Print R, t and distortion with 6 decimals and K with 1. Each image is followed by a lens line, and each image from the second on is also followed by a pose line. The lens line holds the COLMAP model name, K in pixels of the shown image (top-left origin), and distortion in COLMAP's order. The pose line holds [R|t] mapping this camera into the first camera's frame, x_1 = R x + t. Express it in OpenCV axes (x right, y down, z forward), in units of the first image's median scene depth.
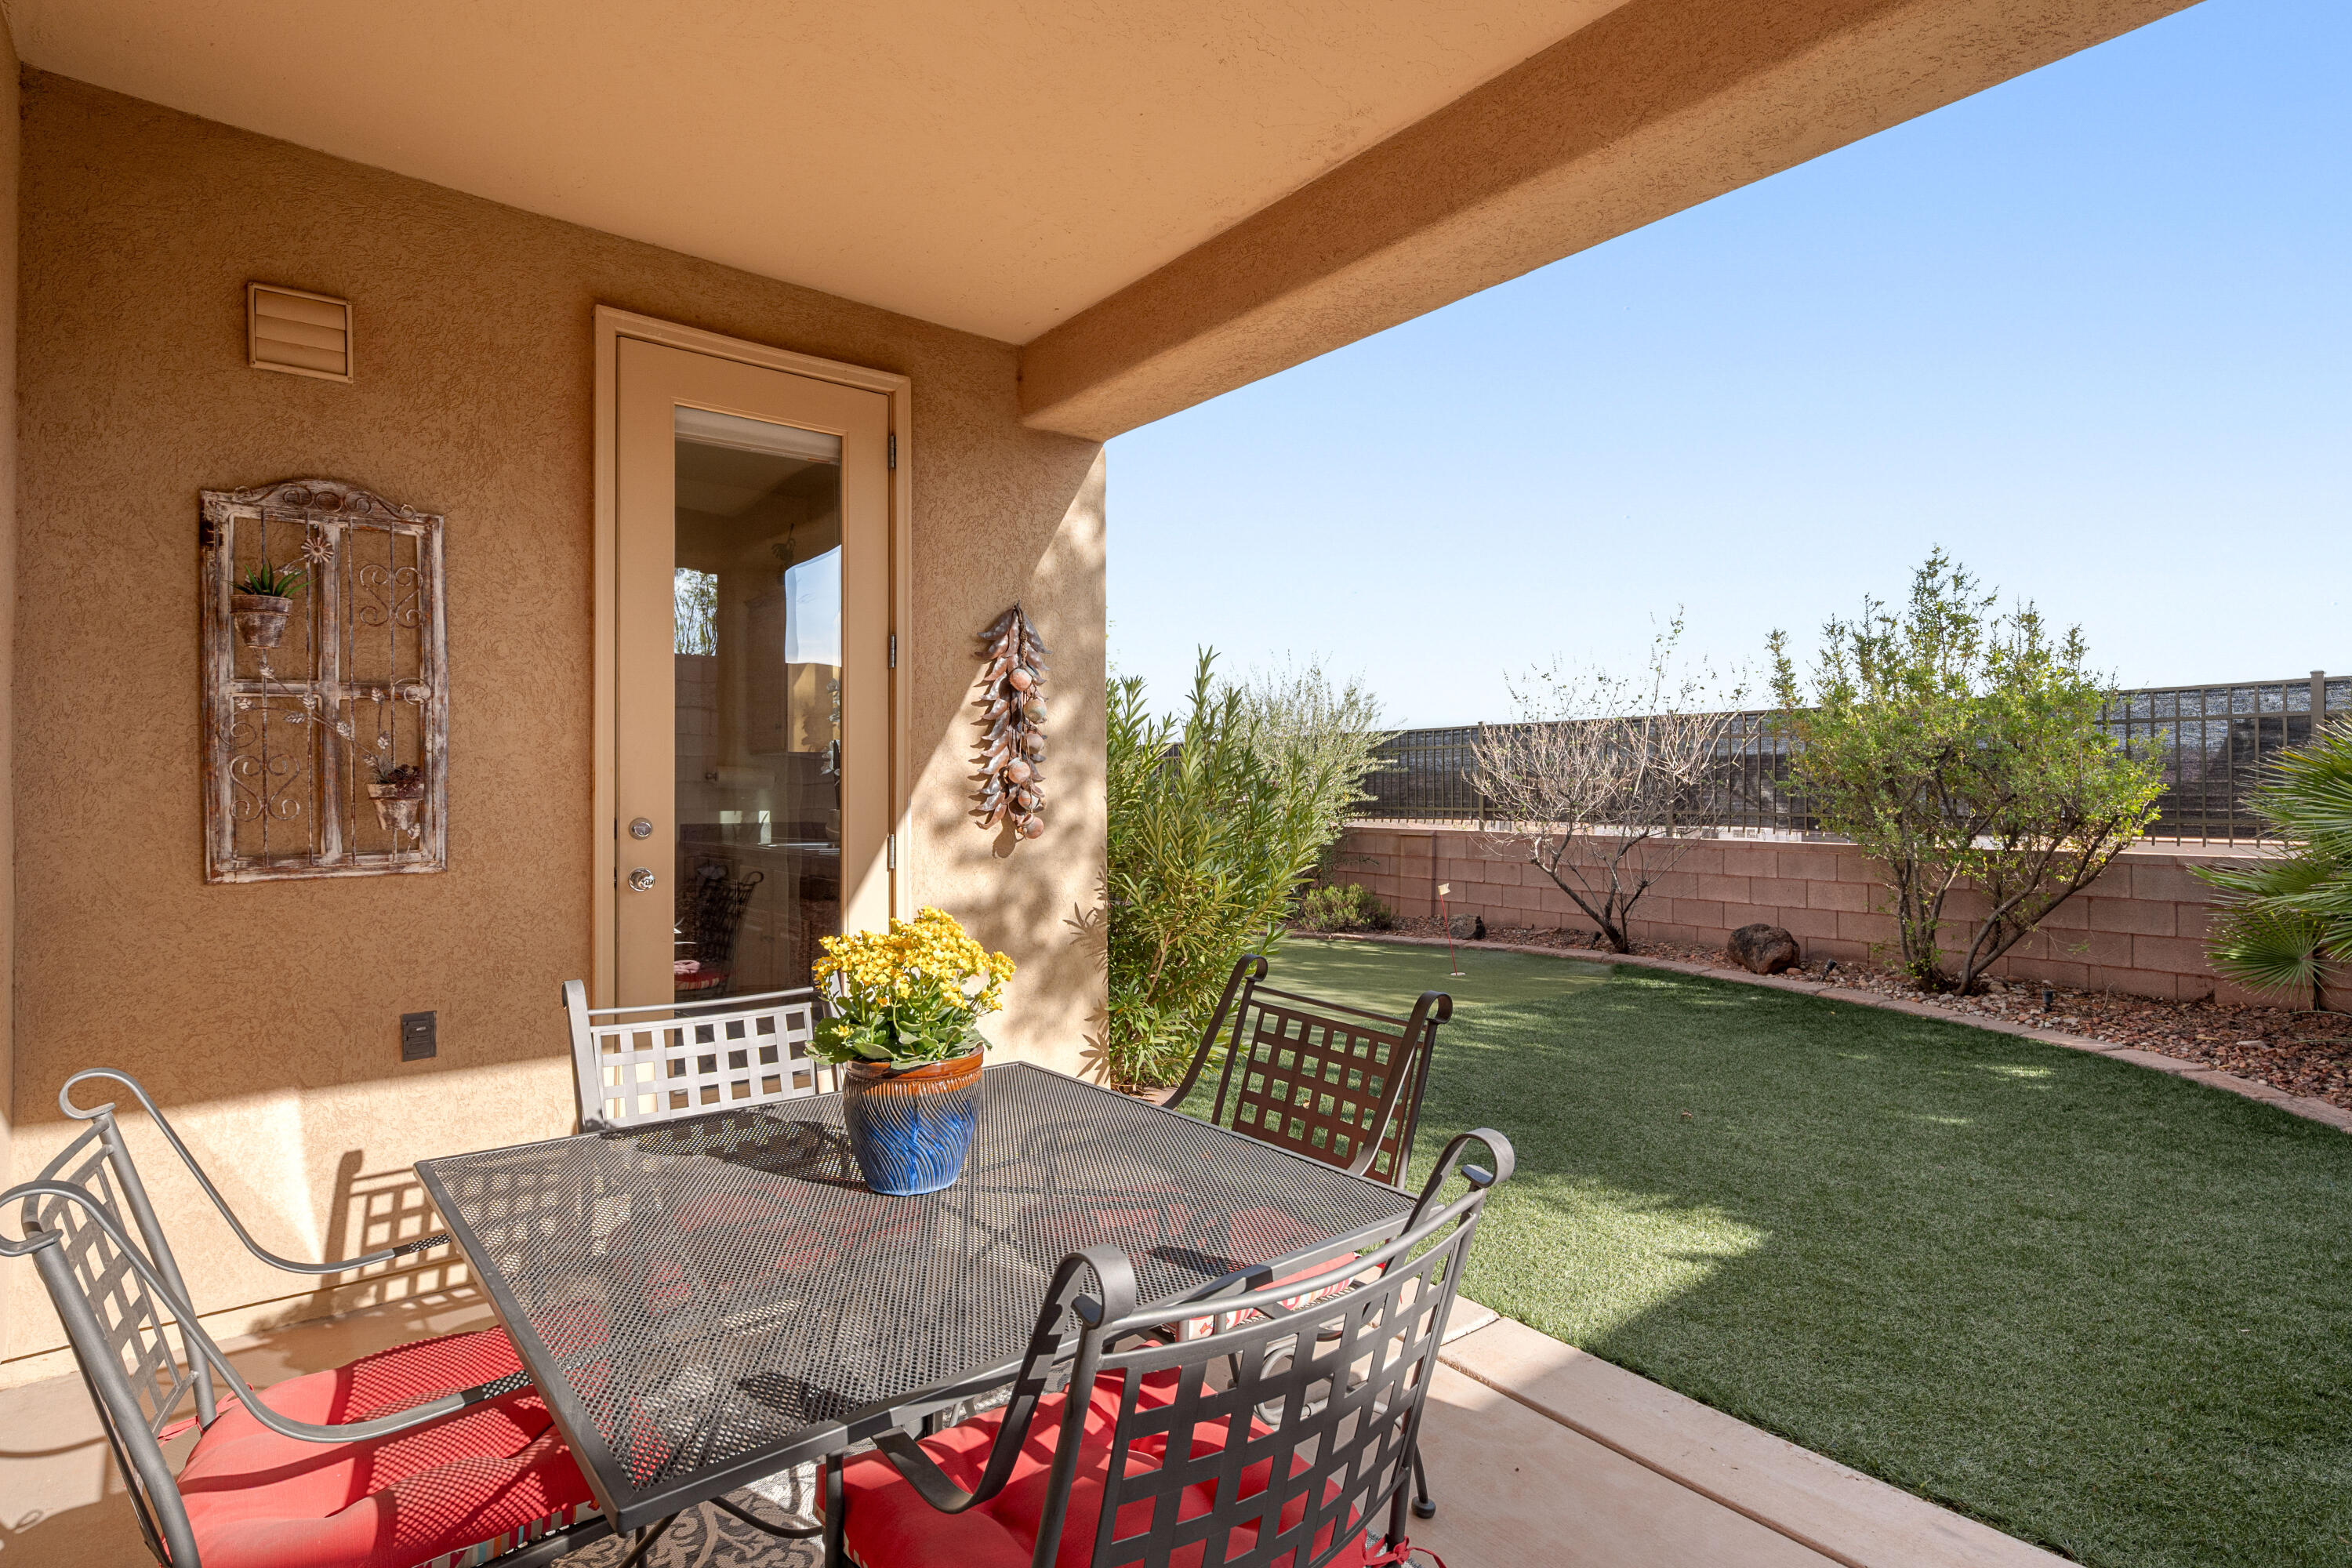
lens RADIAL K [[1175.0, 0, 1157.1], [0, 1175.0, 785.6], [0, 0, 1]] dist [0.004828, -0.000515]
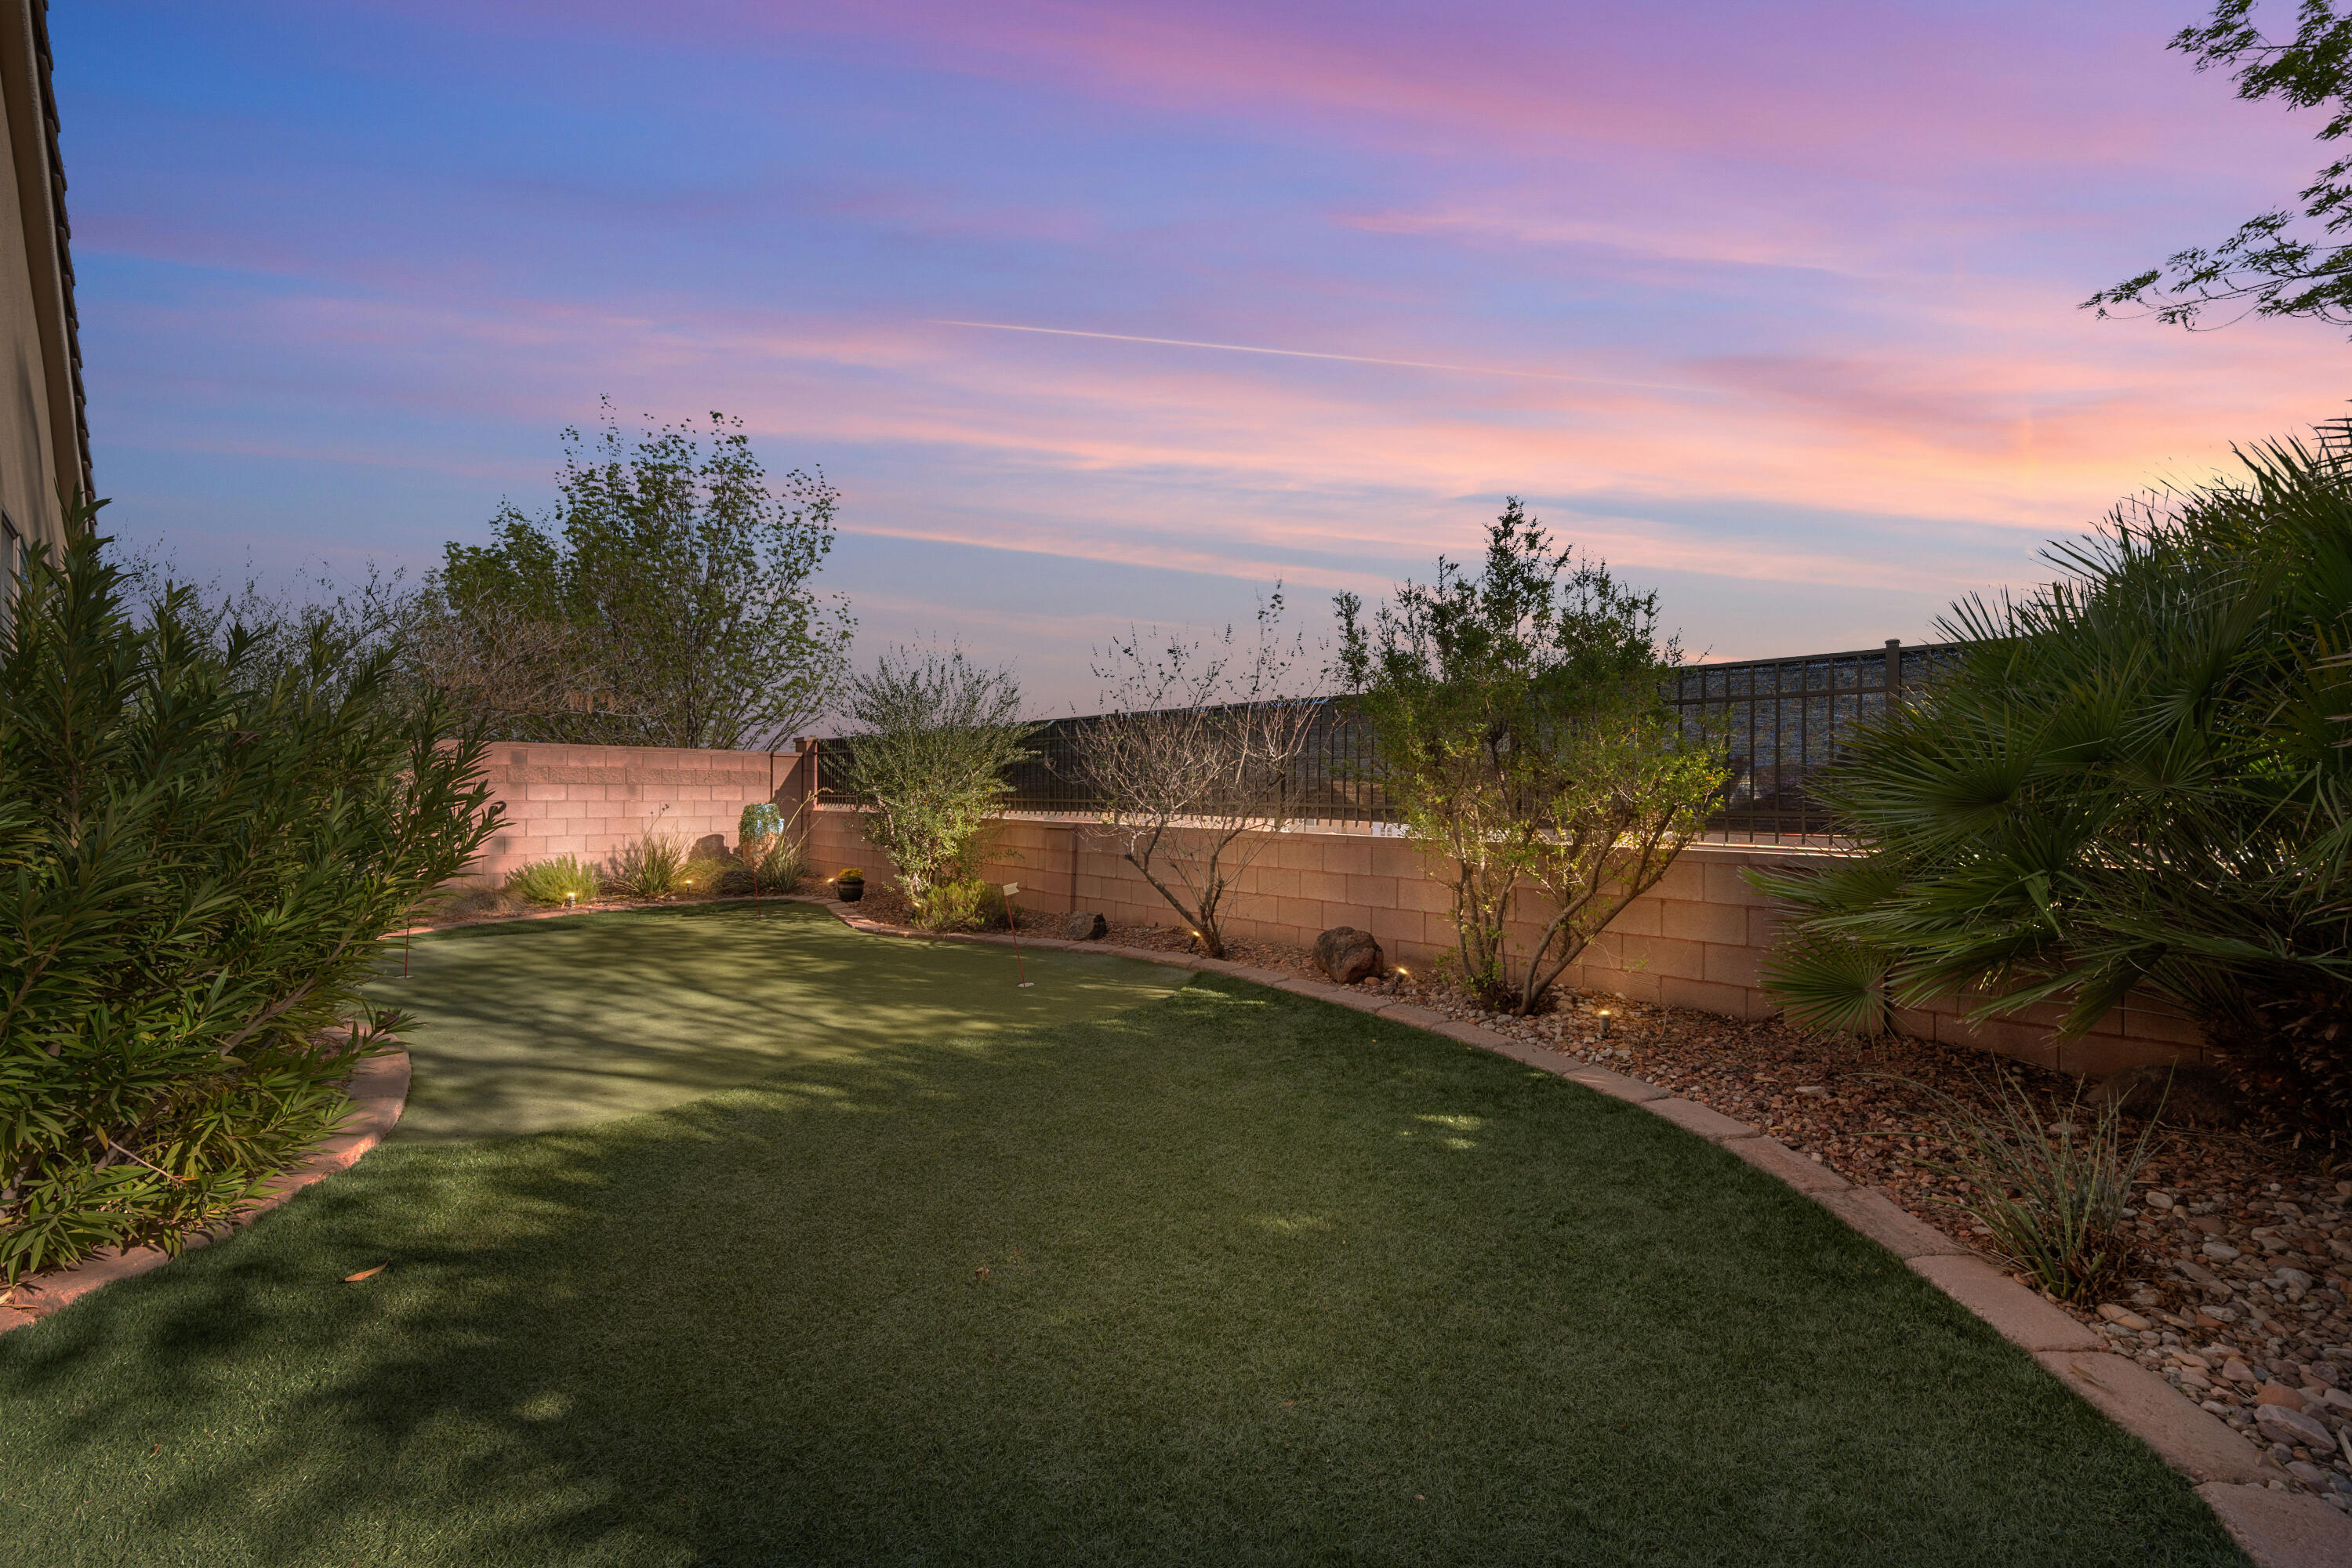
lens RADIAL K [[923.4, 0, 1193.7], [0, 923.4, 793.4], [0, 0, 1]] dist [-0.010482, 0.000217]
pose [[0.992968, 0.006463, 0.118203, 0.349021], [-0.007100, 0.999962, 0.004973, 0.013635], [-0.118166, -0.005777, 0.992977, 0.345651]]
